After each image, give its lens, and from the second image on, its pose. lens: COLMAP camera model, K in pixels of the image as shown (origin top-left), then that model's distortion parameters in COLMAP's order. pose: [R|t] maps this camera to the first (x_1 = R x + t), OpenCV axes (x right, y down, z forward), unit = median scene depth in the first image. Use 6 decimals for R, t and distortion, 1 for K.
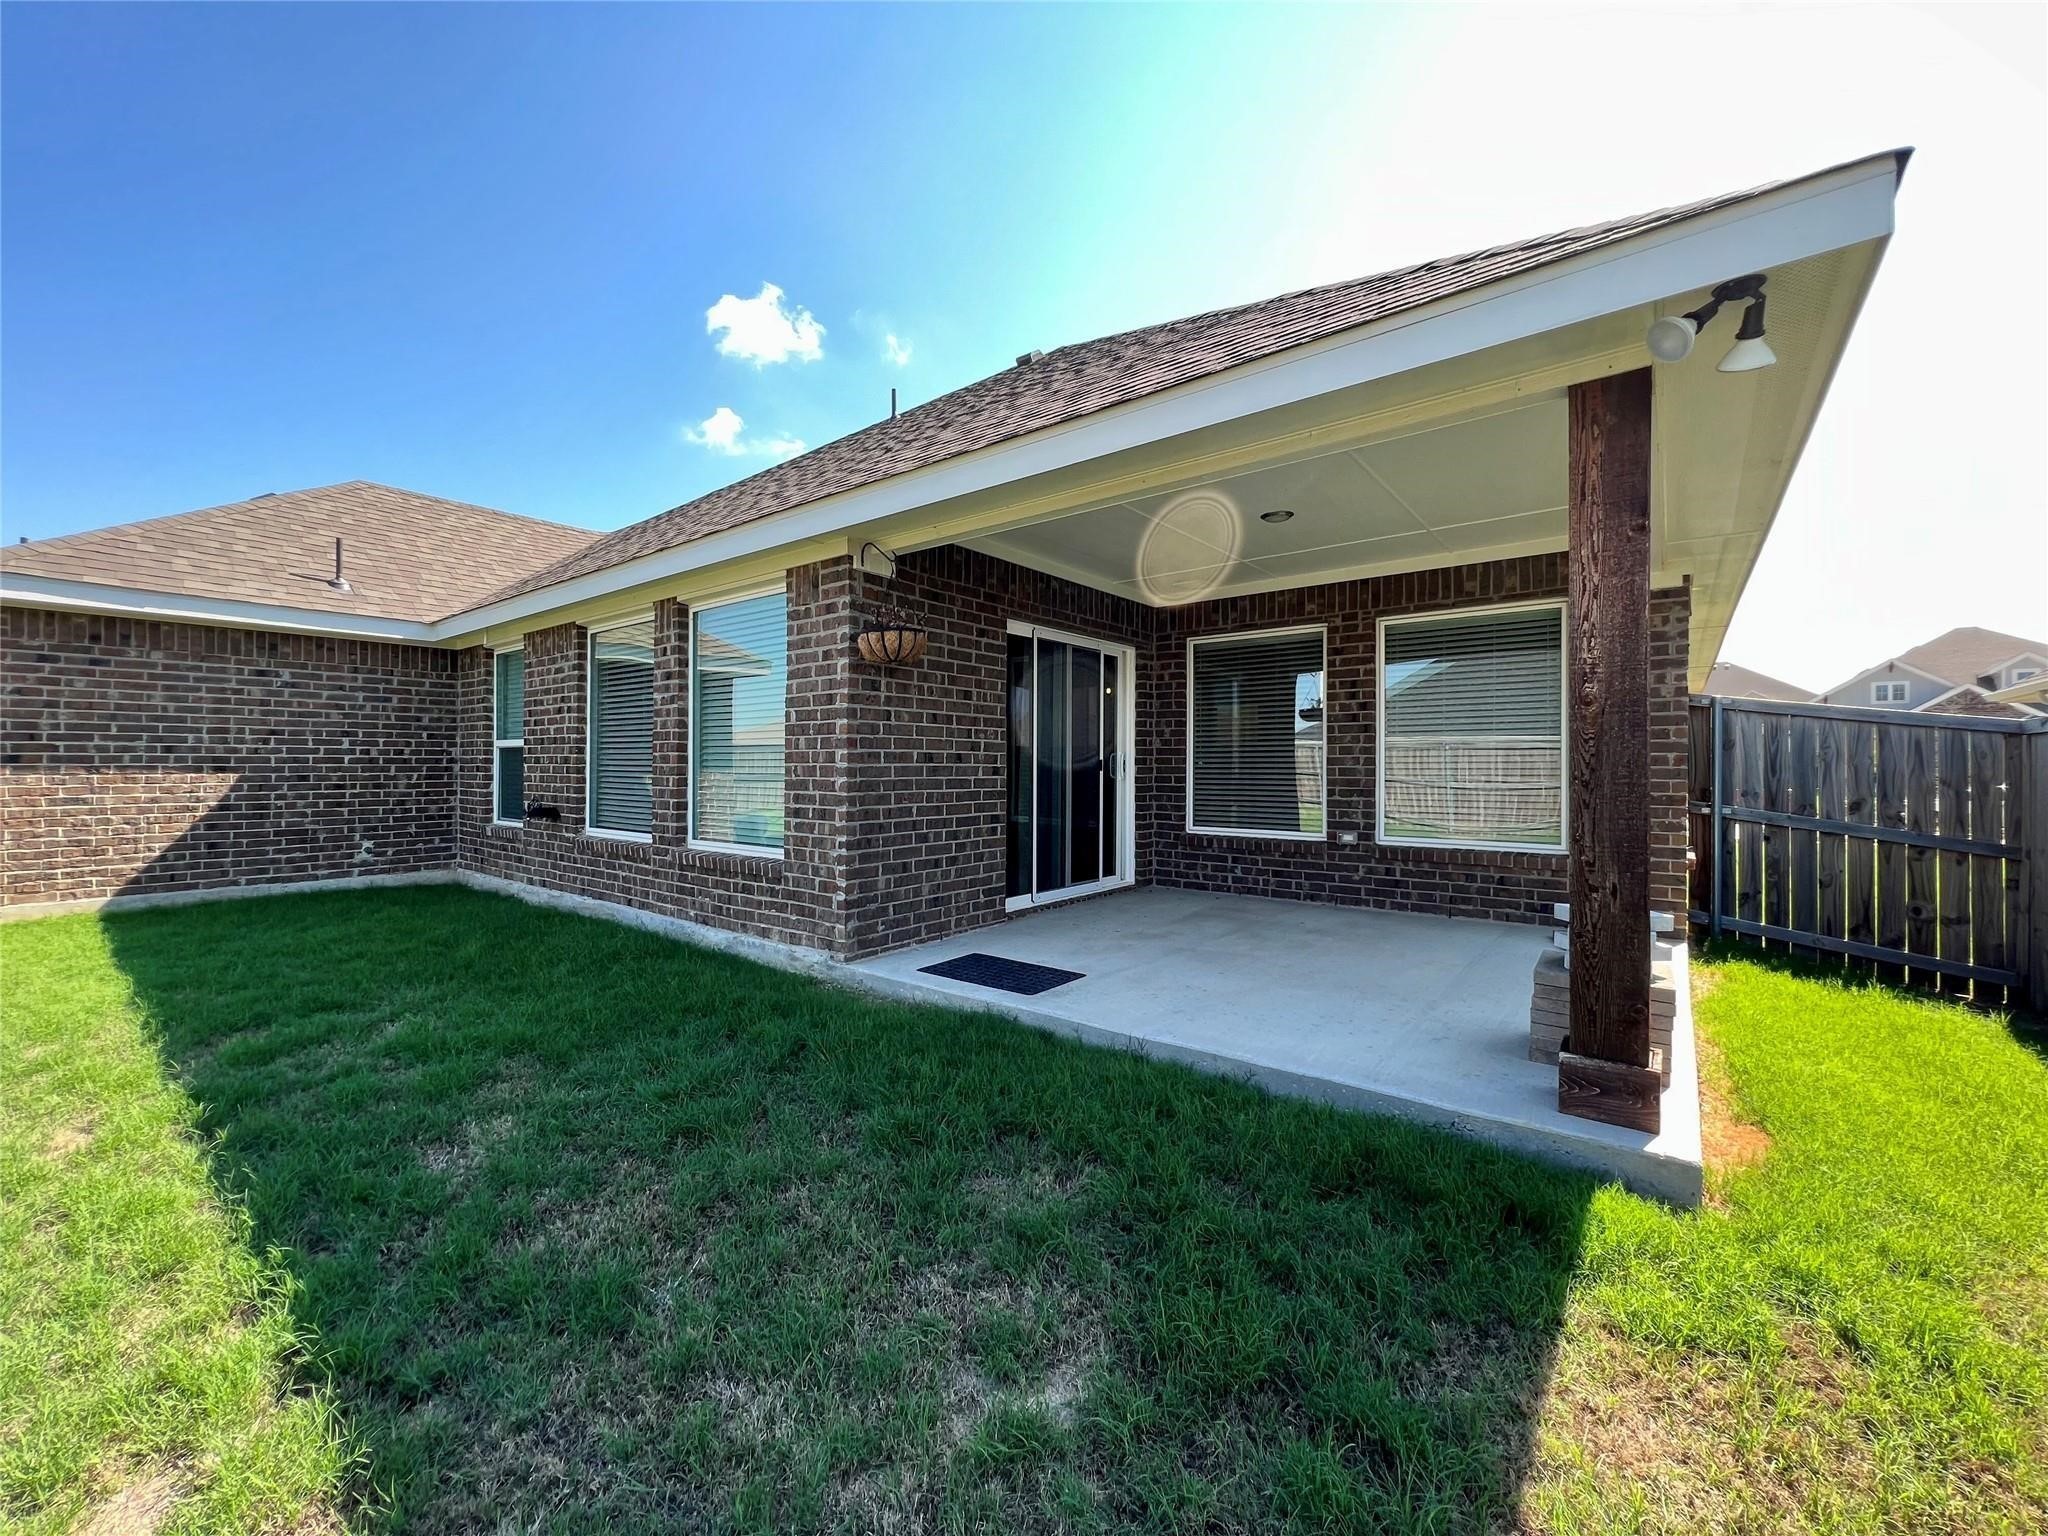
lens RADIAL K [[819.1, 0, 1020.0], [0, 819.1, 766.3], [0, 0, 1]] dist [-0.003640, 0.000820]
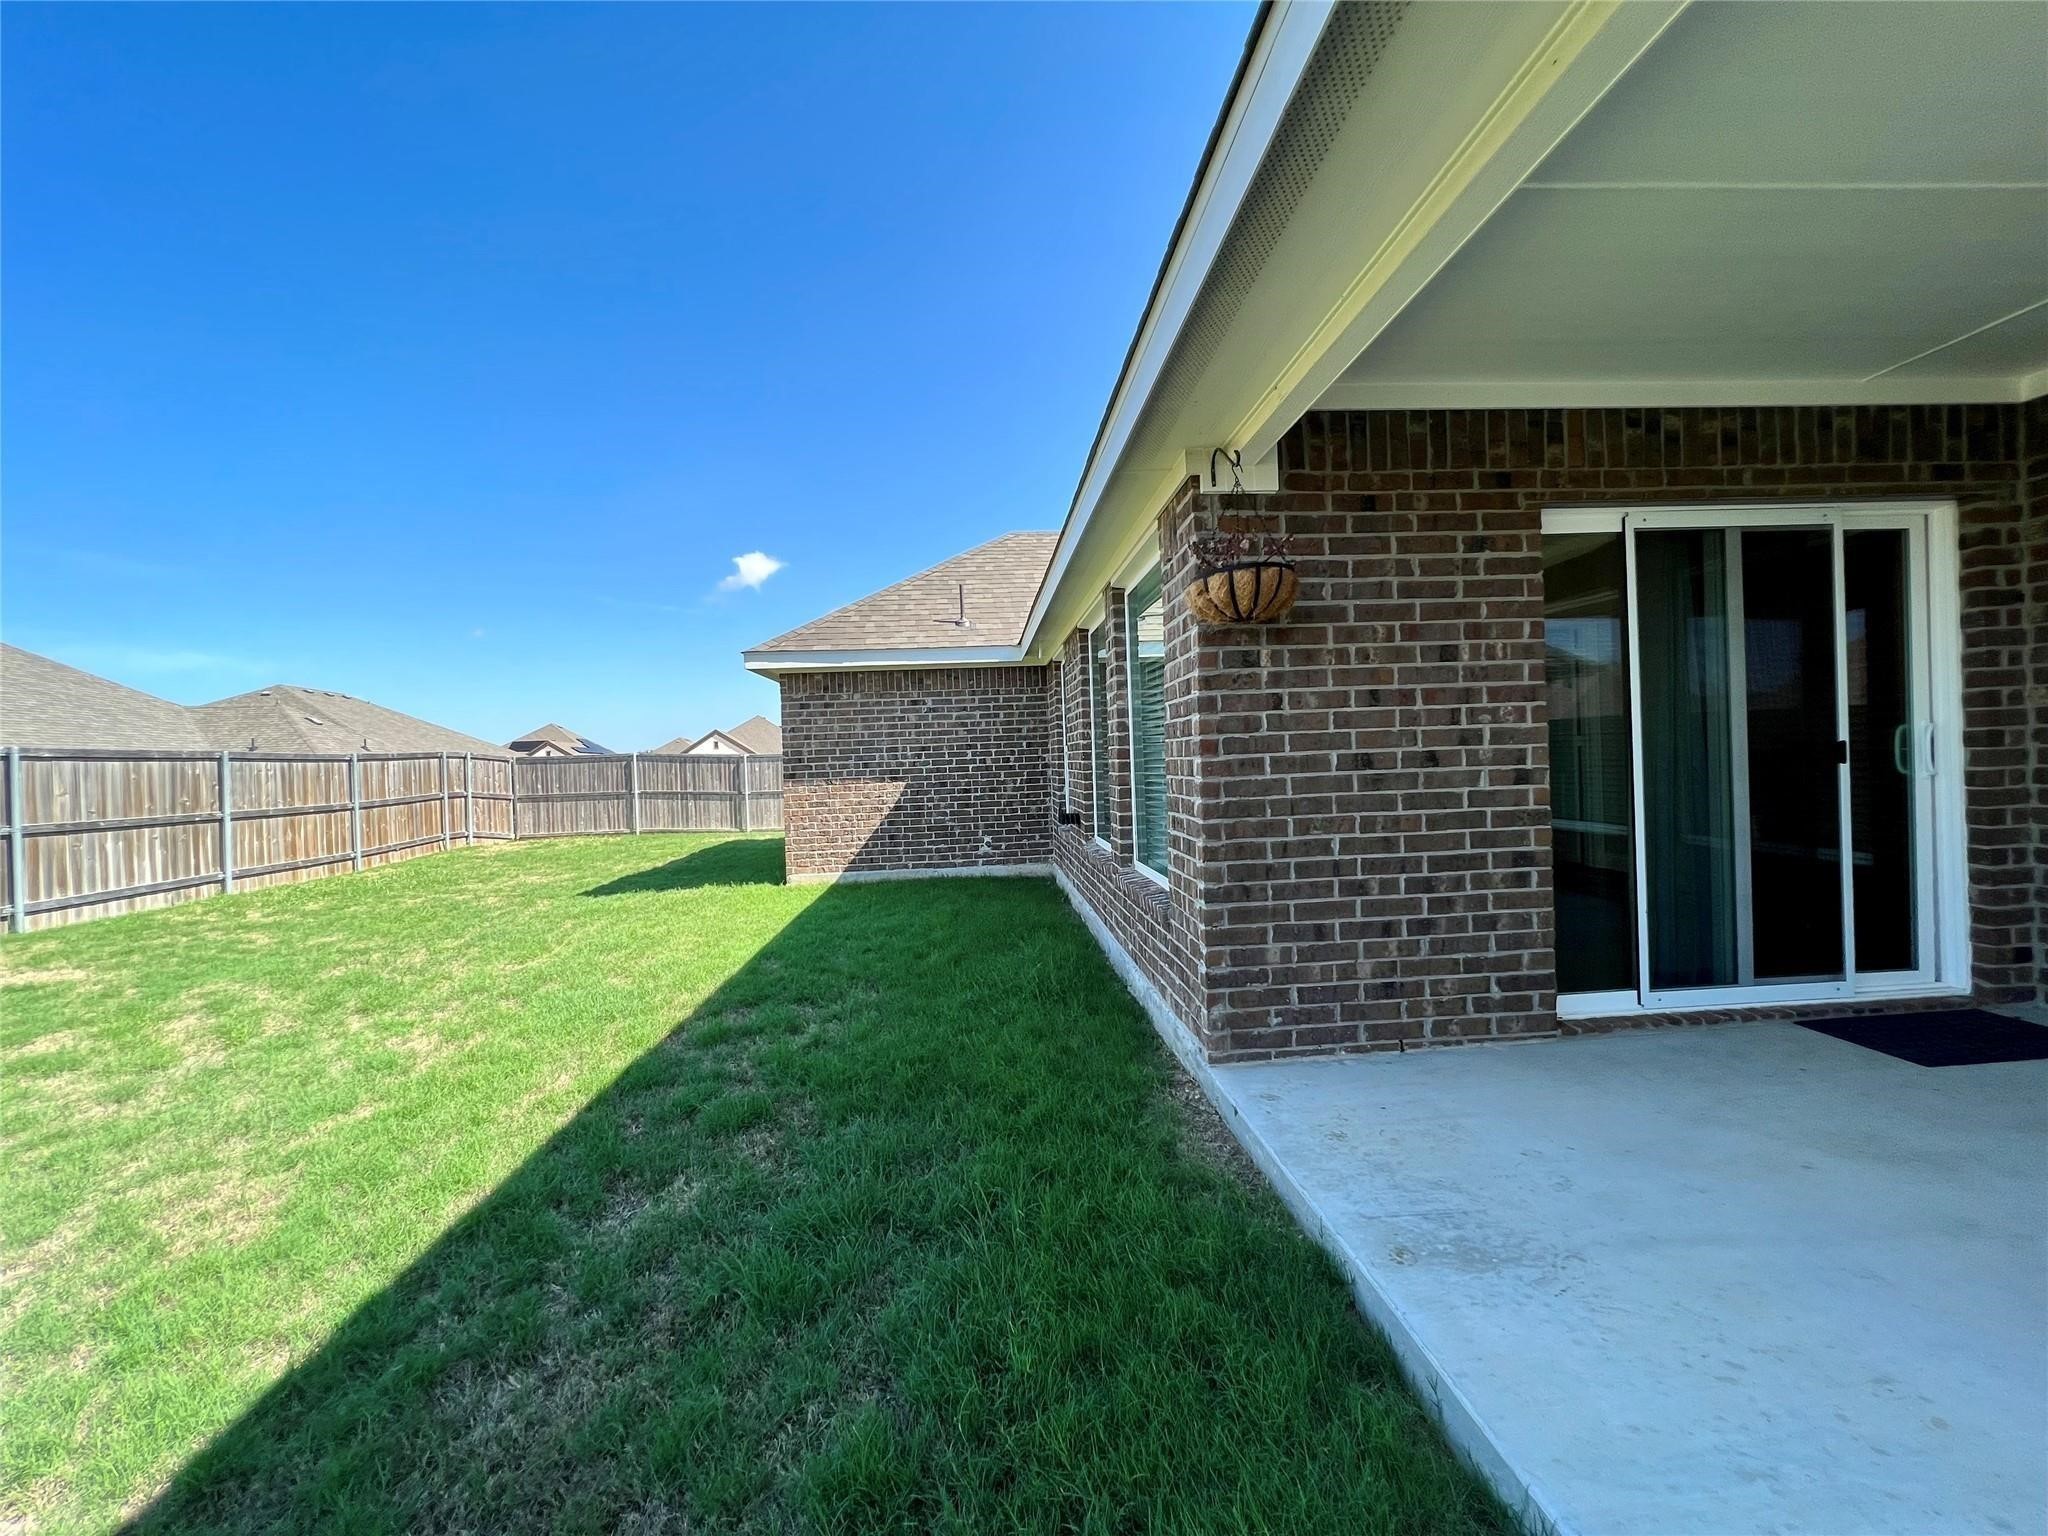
lens RADIAL K [[819.1, 0, 1020.0], [0, 819.1, 766.3], [0, 0, 1]] dist [-0.003640, 0.000820]
pose [[0.665260, -0.023026, -0.746256, 0.141919], [0.039291, 0.999219, 0.004195, -0.015249], [0.745577, -0.032112, 0.665645, 0.296058]]
